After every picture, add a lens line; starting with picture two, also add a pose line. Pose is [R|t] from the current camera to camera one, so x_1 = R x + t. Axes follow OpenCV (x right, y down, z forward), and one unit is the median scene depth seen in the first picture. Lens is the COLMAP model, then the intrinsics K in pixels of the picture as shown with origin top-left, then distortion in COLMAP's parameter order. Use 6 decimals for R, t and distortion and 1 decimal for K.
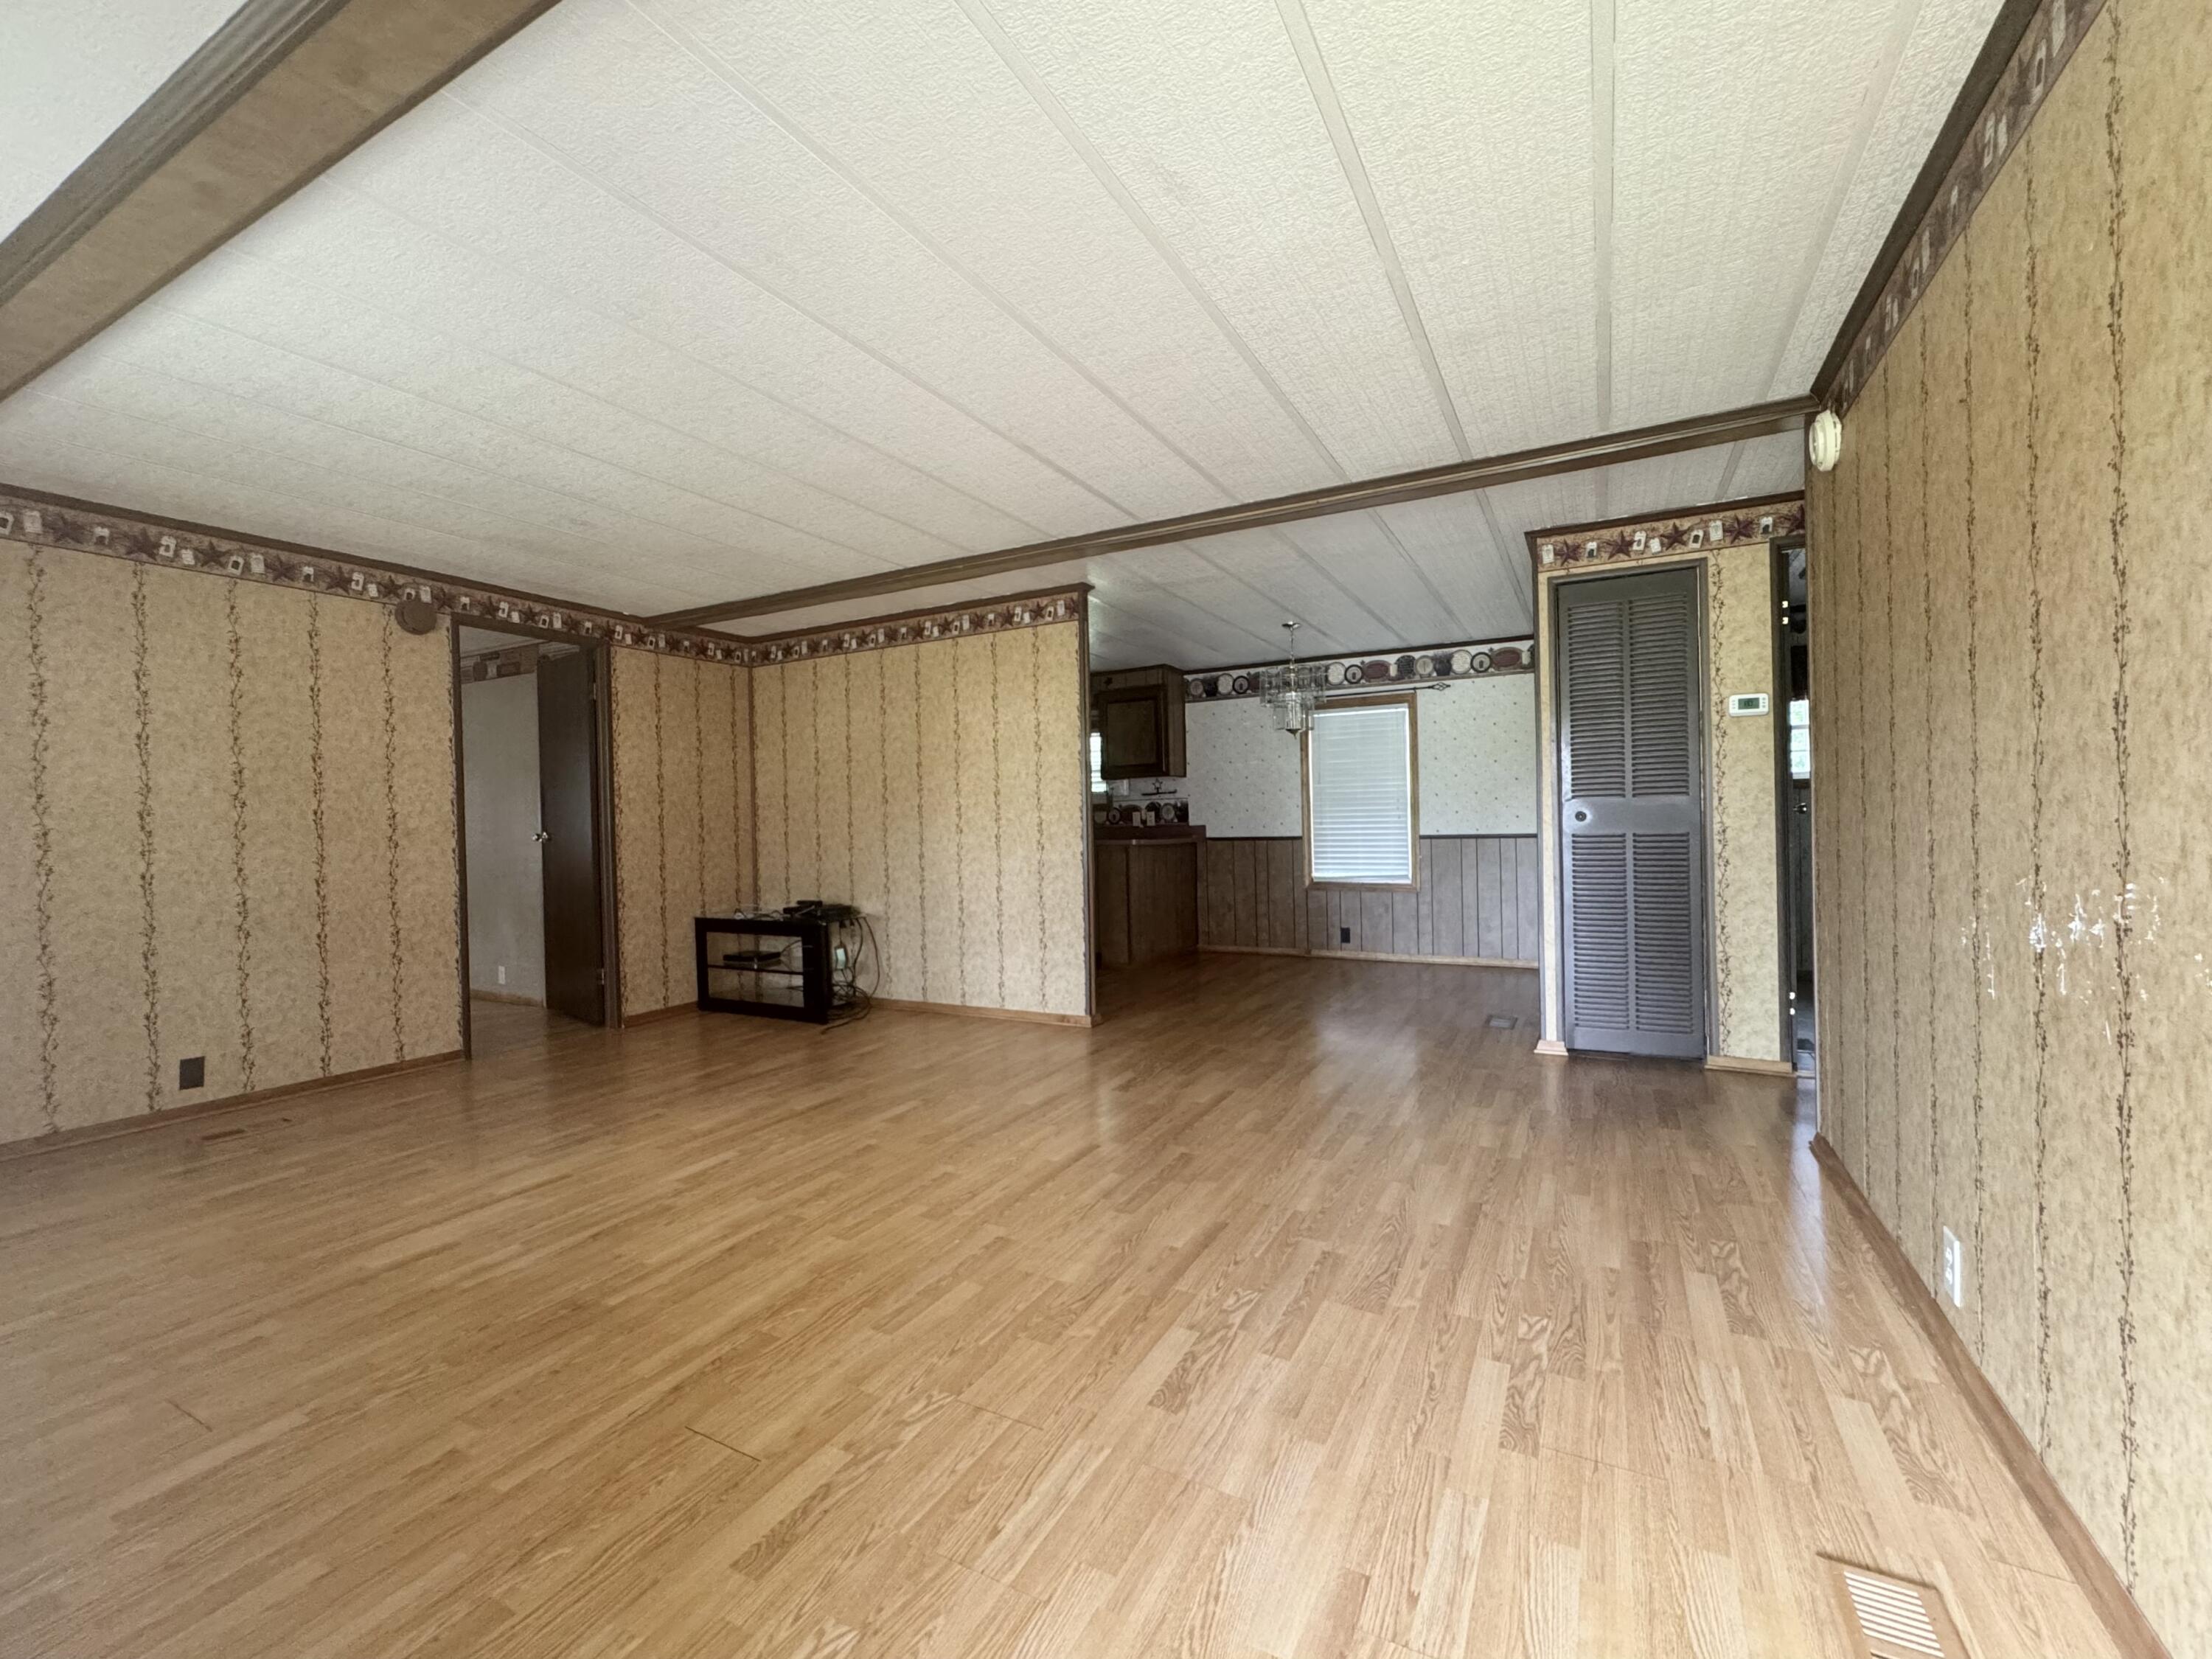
lens RADIAL K [[880.4, 0, 1128.1], [0, 880.4, 809.2], [0, 0, 1]] dist [-0.004390, 0.000776]
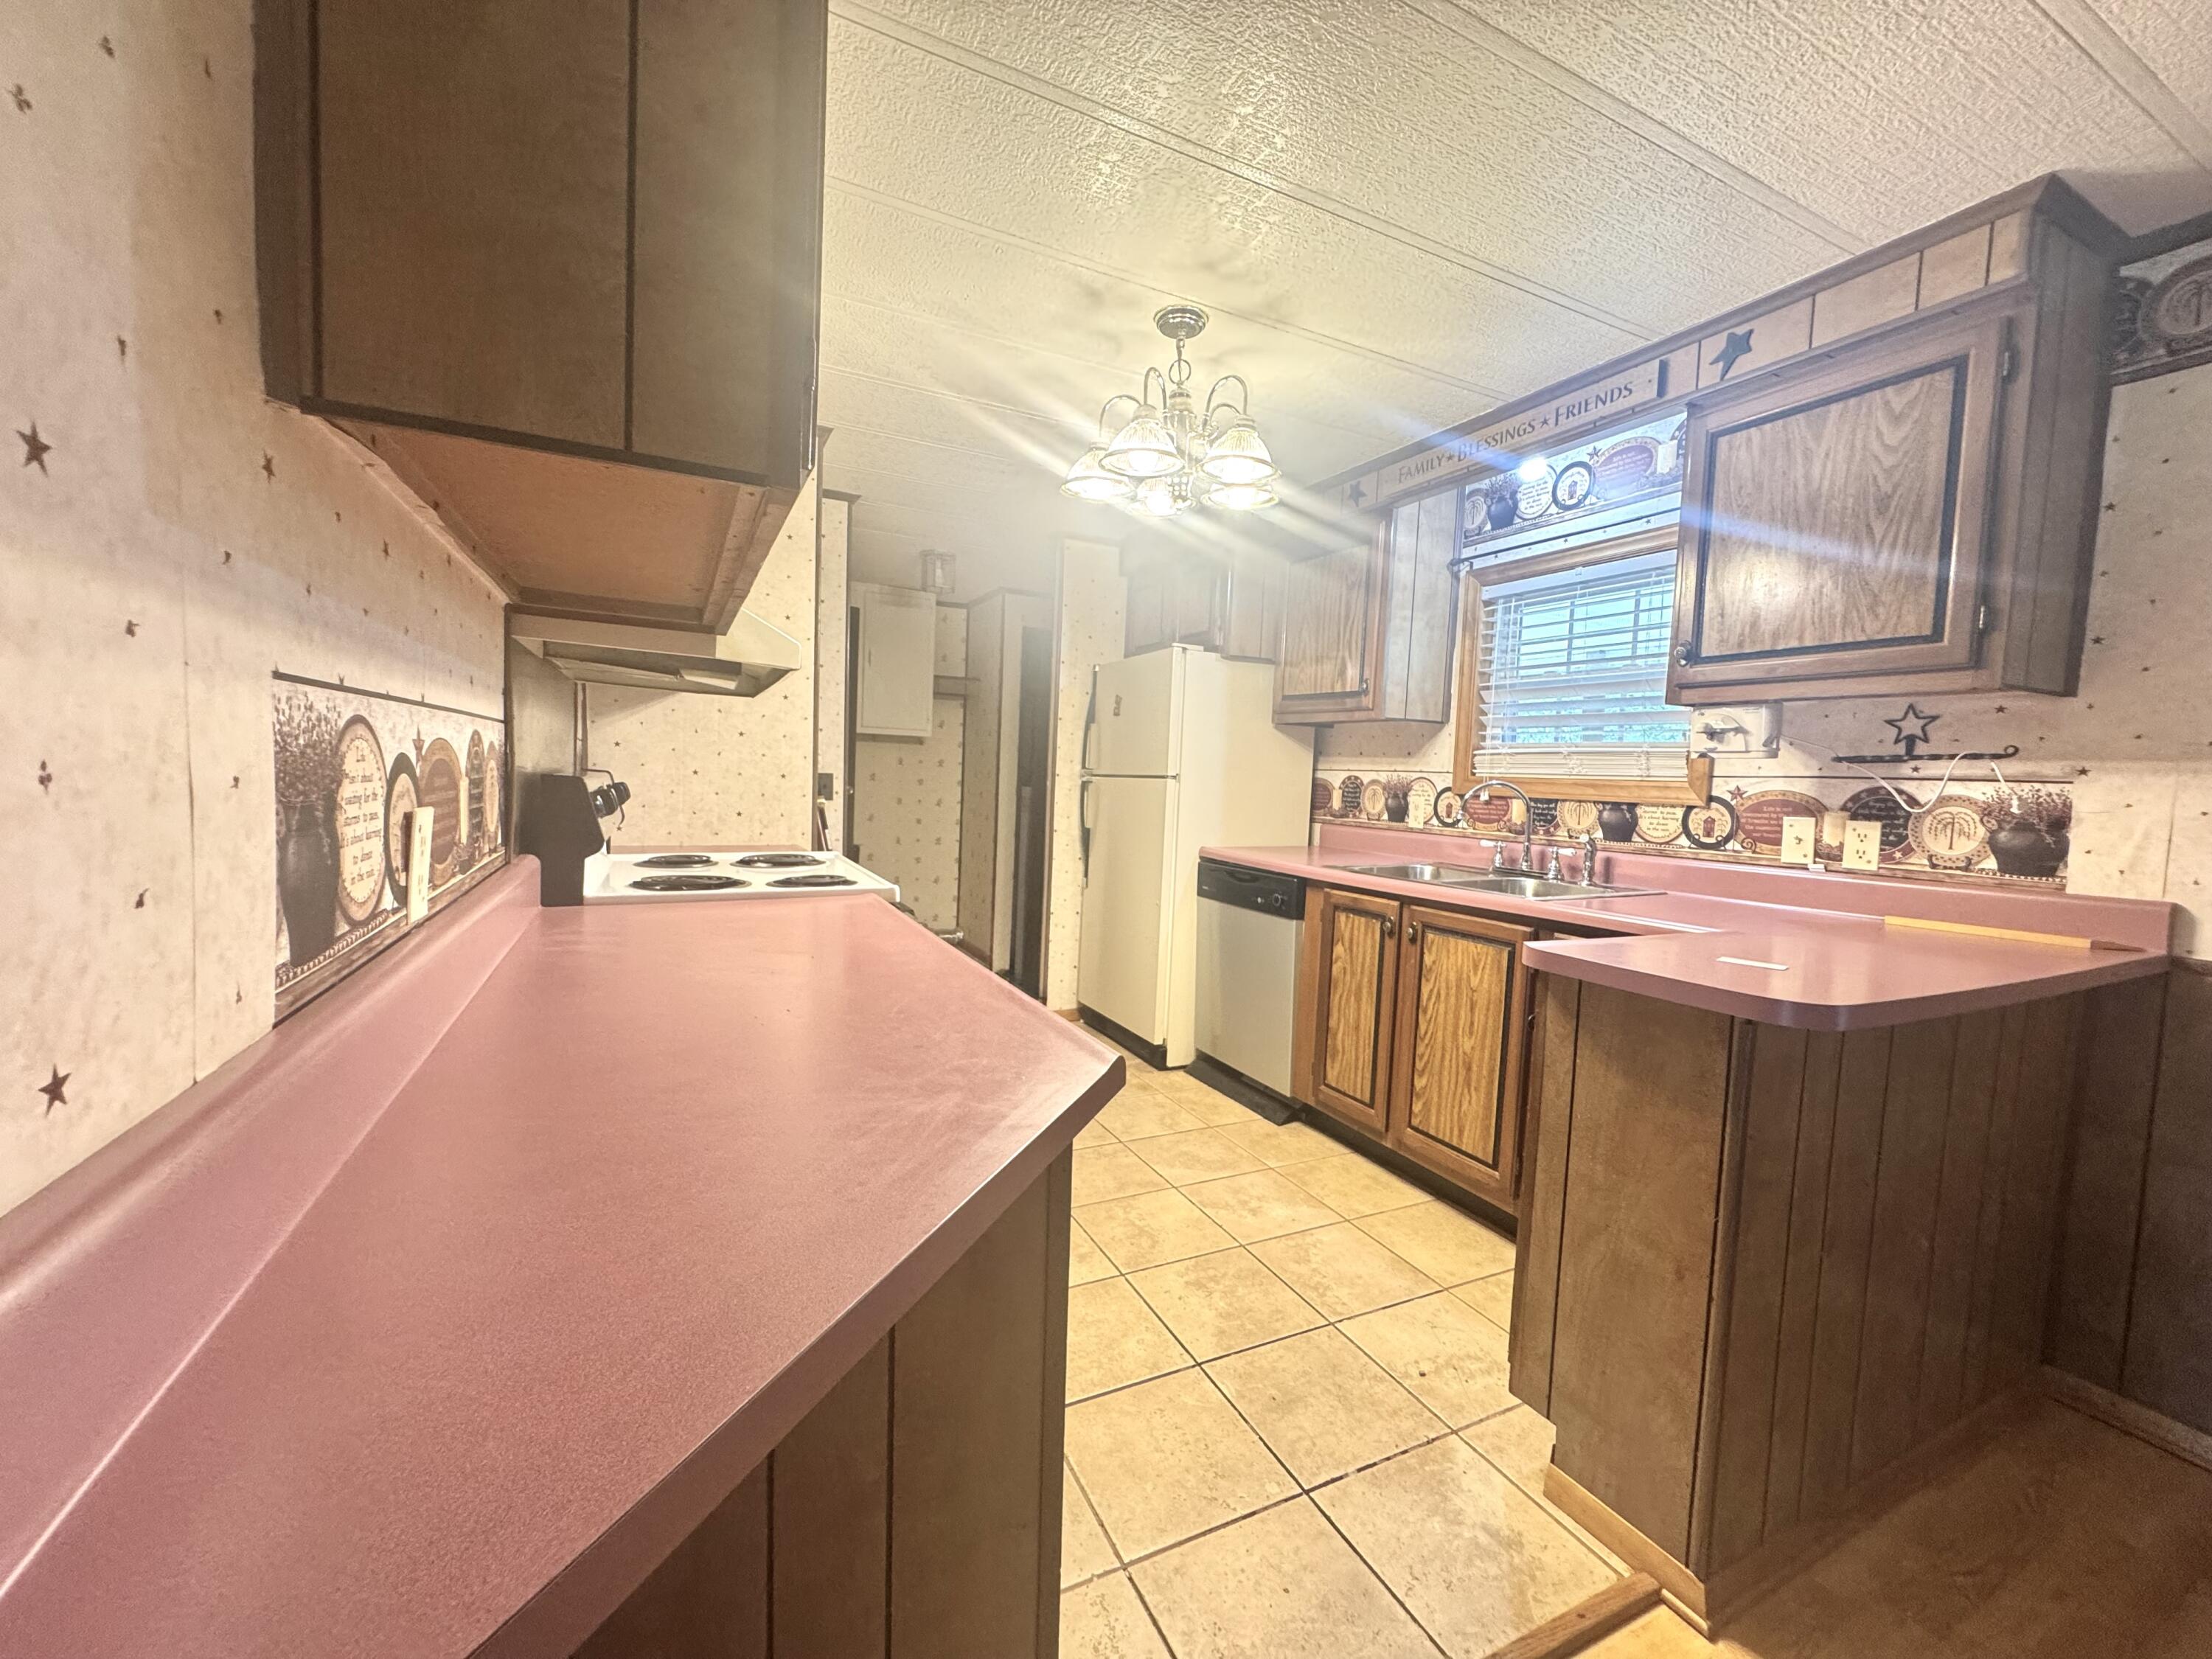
lens RADIAL K [[880.4, 0, 1105.1], [0, 880.4, 830.1], [0, 0, 1]] dist [-0.004390, 0.000776]
pose [[0.818415, 0.089925, -0.567548, -0.021571], [-0.044411, 0.994623, 0.093552, -0.016529], [0.572909, -0.051359, 0.818008, 1.083562]]
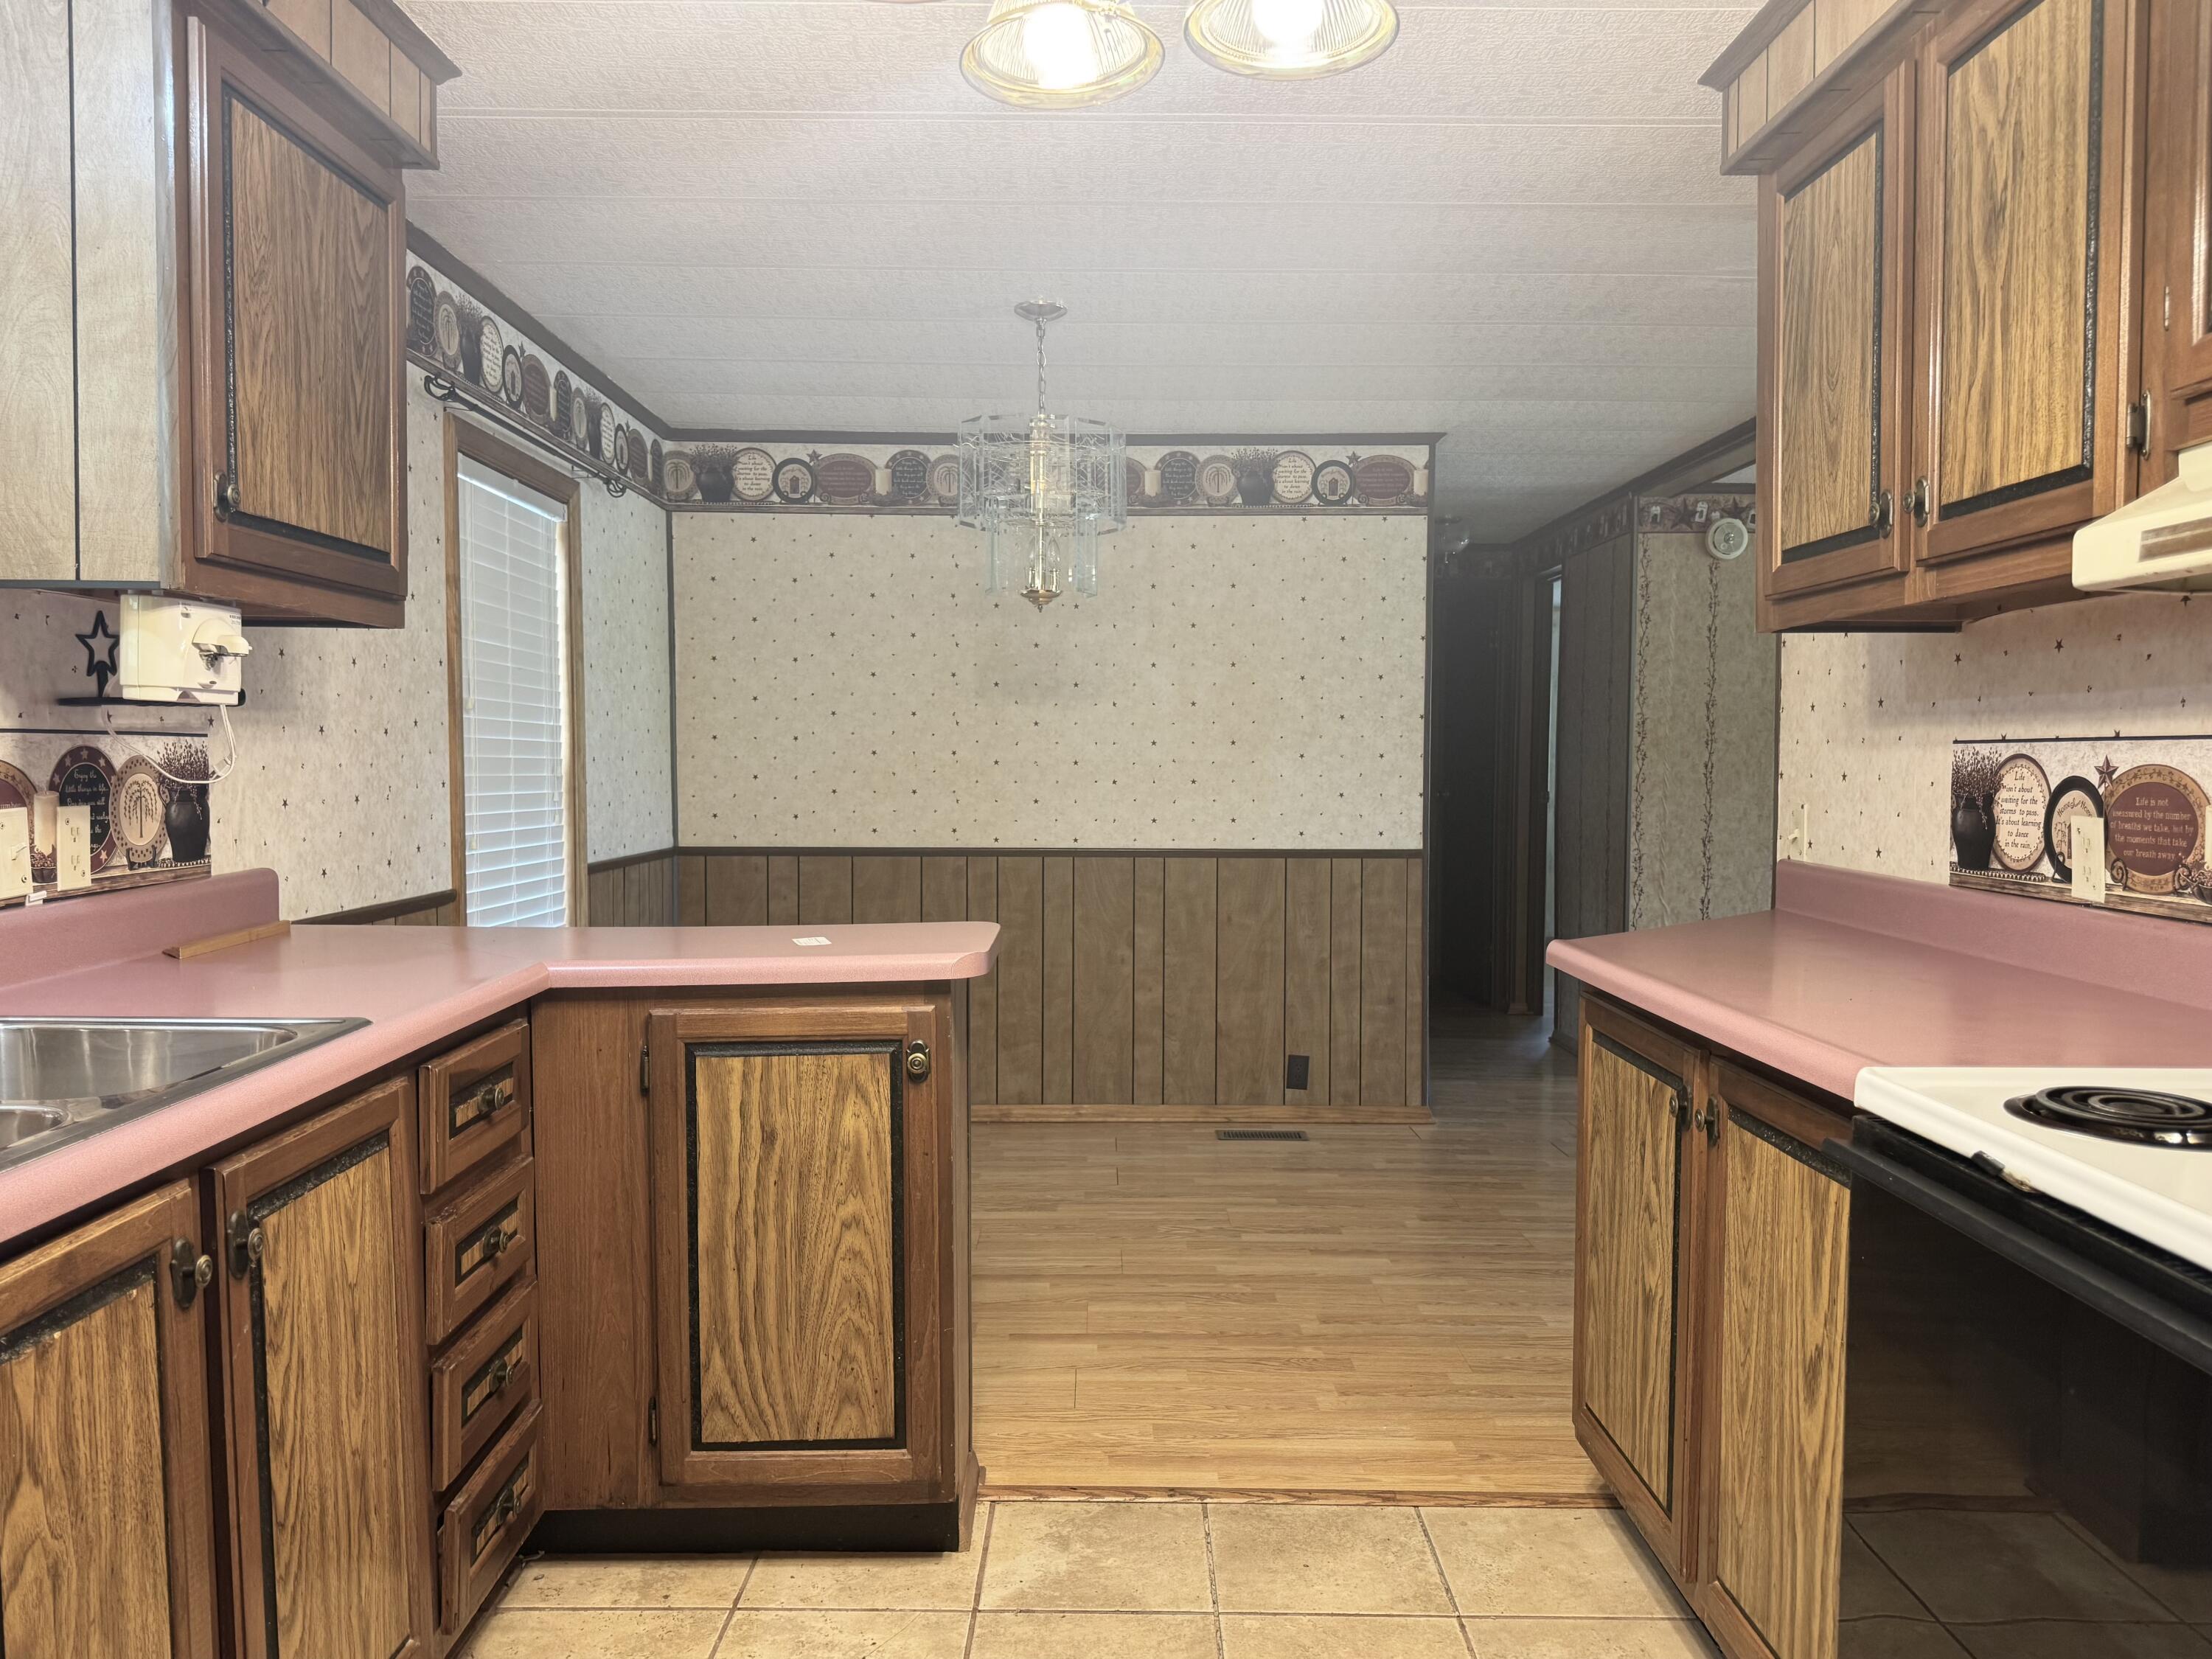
lens RADIAL K [[1600.4, 0, 1108.1], [0, 1600.4, 823.1], [0, 0, 1]] dist [0.062234, -0.037311]
pose [[-0.485271, -0.015669, 0.874224, -0.578235], [-0.006162, 0.999876, 0.014500, 0.001422], [-0.874342, 0.001649, -0.485307, 1.690100]]
